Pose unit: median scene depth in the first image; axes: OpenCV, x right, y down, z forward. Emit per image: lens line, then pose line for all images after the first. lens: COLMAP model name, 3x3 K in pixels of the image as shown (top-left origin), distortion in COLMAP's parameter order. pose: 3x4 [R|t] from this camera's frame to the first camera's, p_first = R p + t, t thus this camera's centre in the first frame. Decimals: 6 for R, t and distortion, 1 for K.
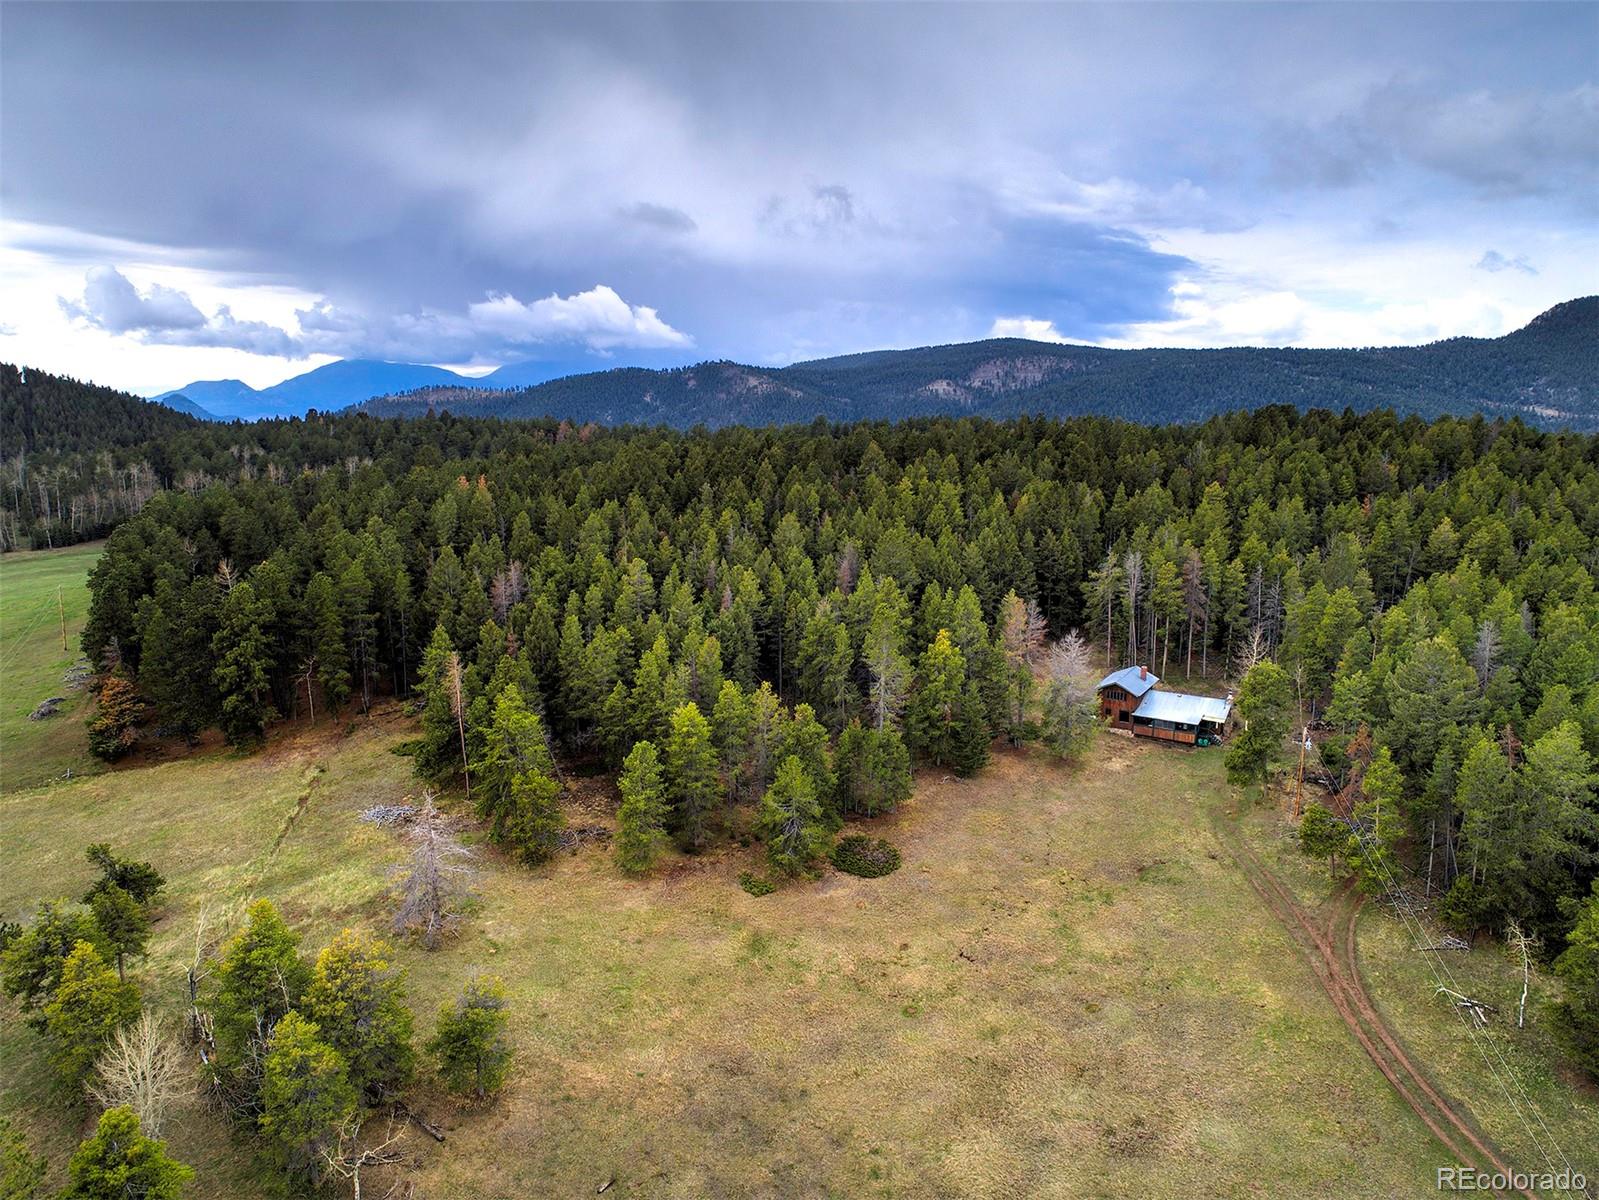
lens RADIAL K [[1176.3, 0, 832.5], [0, 1176.3, 602.0], [0, 0, 1]] dist [-0.002224, 0.001400]
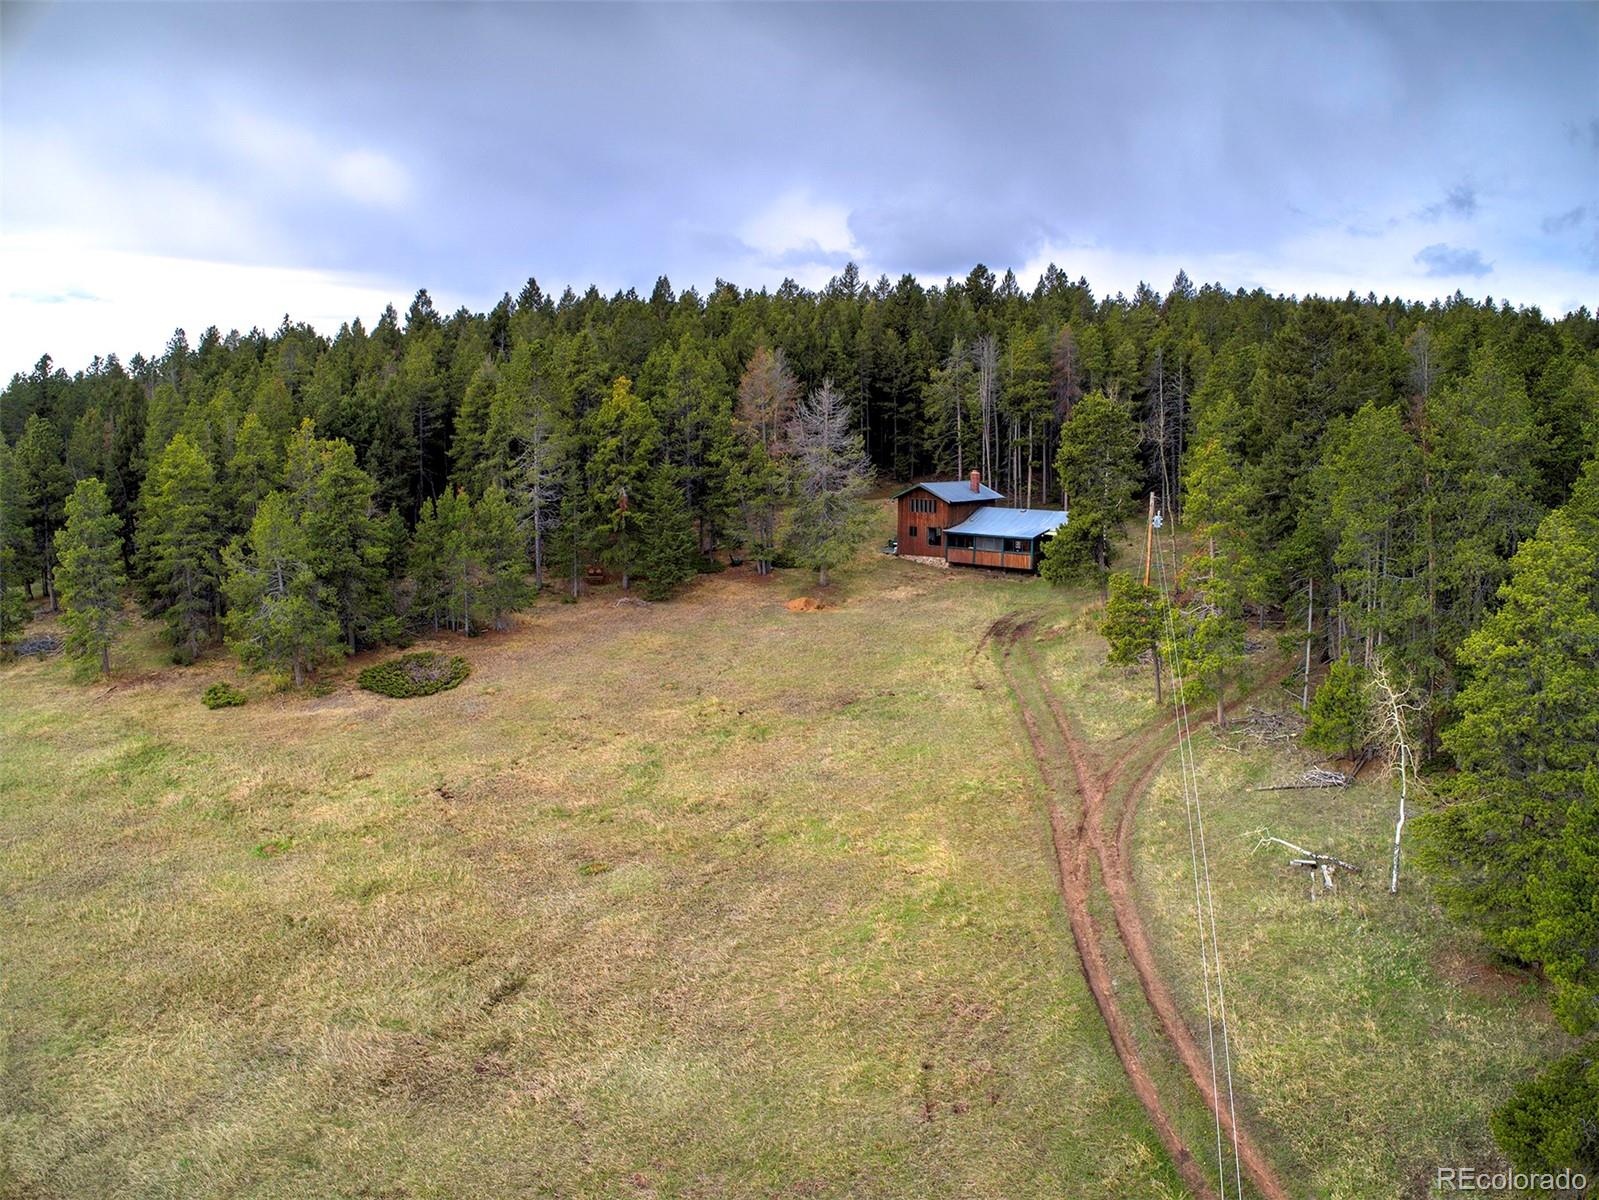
lens RADIAL K [[1211.1, 0, 799.5], [0, 1211.1, 600.0], [0, 0, 1]] dist [-0.252640, 0.064787]
pose [[0.994945, 0.006709, -0.100193, 0.242016], [-0.011399, 0.998862, -0.046305, 0.166248], [0.099768, 0.047213, 0.993890, 0.321711]]
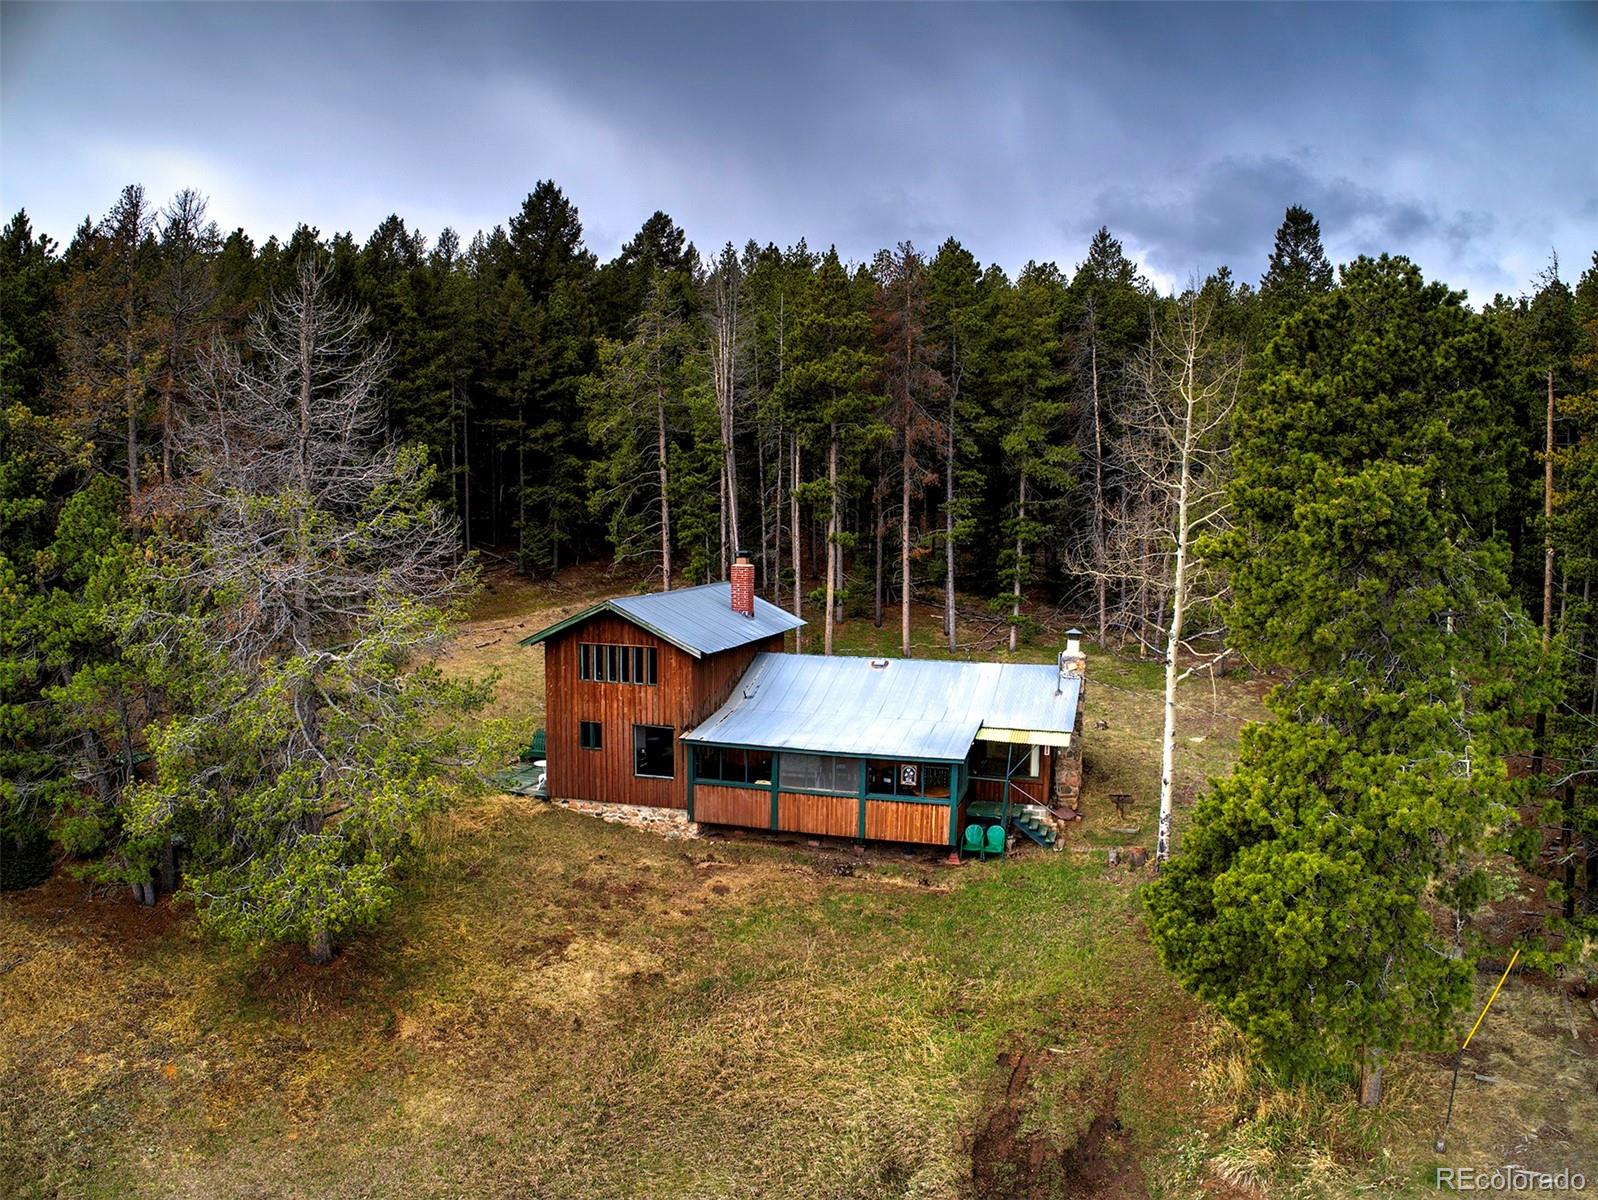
lens RADIAL K [[1210.4, 0, 799.0], [0, 1210.4, 600.0], [0, 0, 1]] dist [-0.252640, 0.064787]
pose [[0.975989, -0.019995, 0.216902, 0.226345], [0.043322, 0.993703, -0.103335, 0.094032], [-0.213470, 0.110250, 0.970709, 0.764783]]
